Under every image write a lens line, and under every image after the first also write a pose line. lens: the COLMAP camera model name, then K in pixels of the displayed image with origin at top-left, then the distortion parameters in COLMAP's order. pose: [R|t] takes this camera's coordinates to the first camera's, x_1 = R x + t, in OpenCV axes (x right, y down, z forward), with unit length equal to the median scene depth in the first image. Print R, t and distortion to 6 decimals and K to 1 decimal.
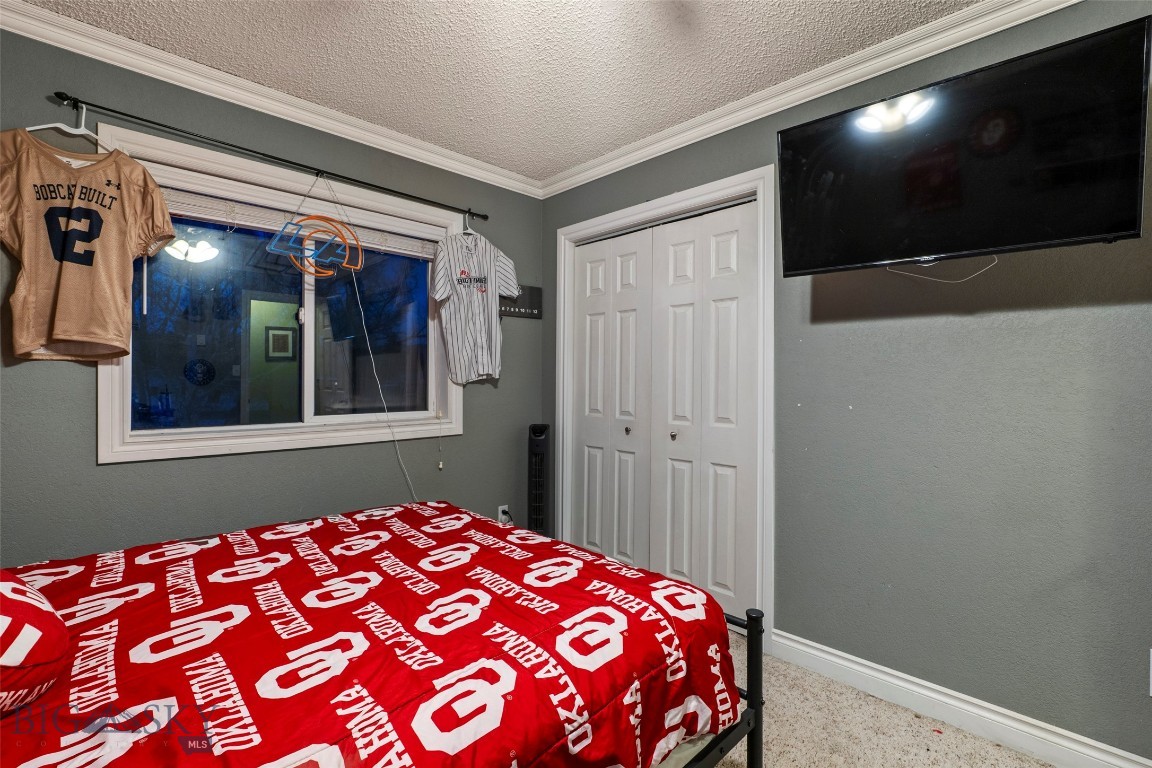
lens RADIAL K [[520.6, 0, 576.1], [0, 520.6, 382.3], [0, 0, 1]] dist [-0.002729, 0.002338]
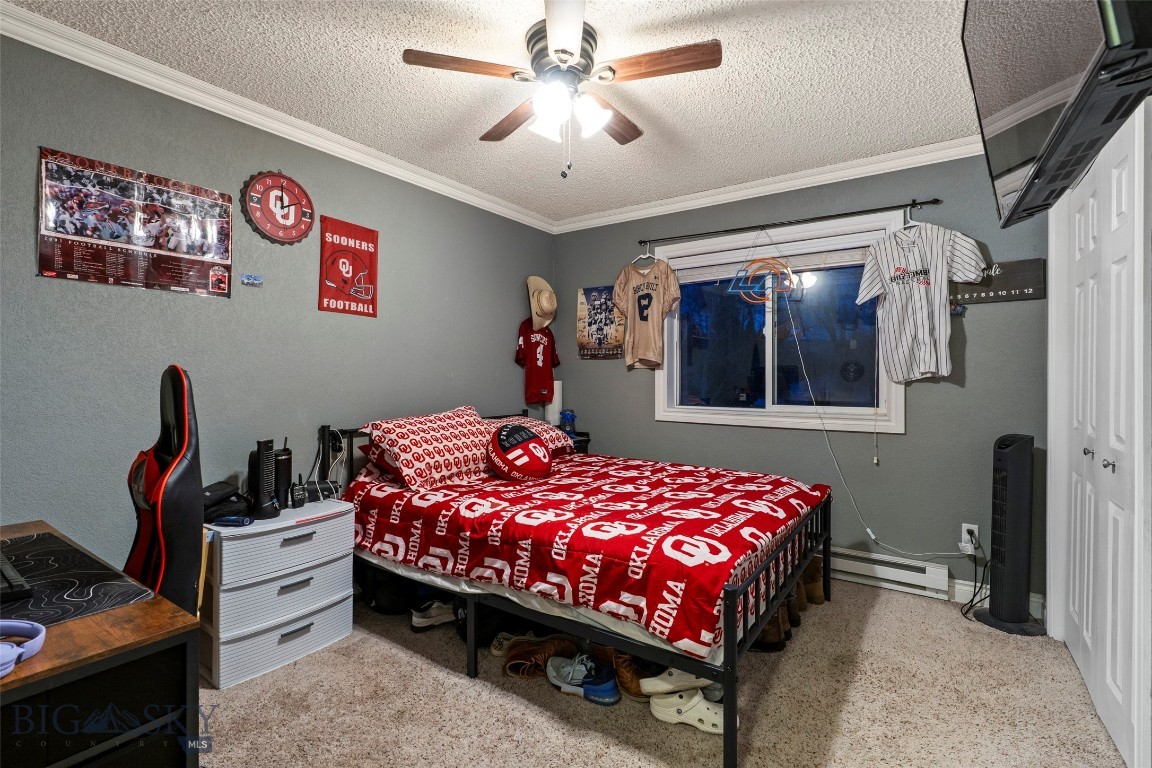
lens RADIAL K [[520.6, 0, 576.2], [0, 520.6, 379.3], [0, 0, 1]] dist [-0.002729, 0.002338]
pose [[0.197193, 0.003946, -0.980357, 0.725717], [-0.007183, 0.999971, 0.002580, -0.000962], [0.980338, 0.006533, 0.197216, 0.240664]]
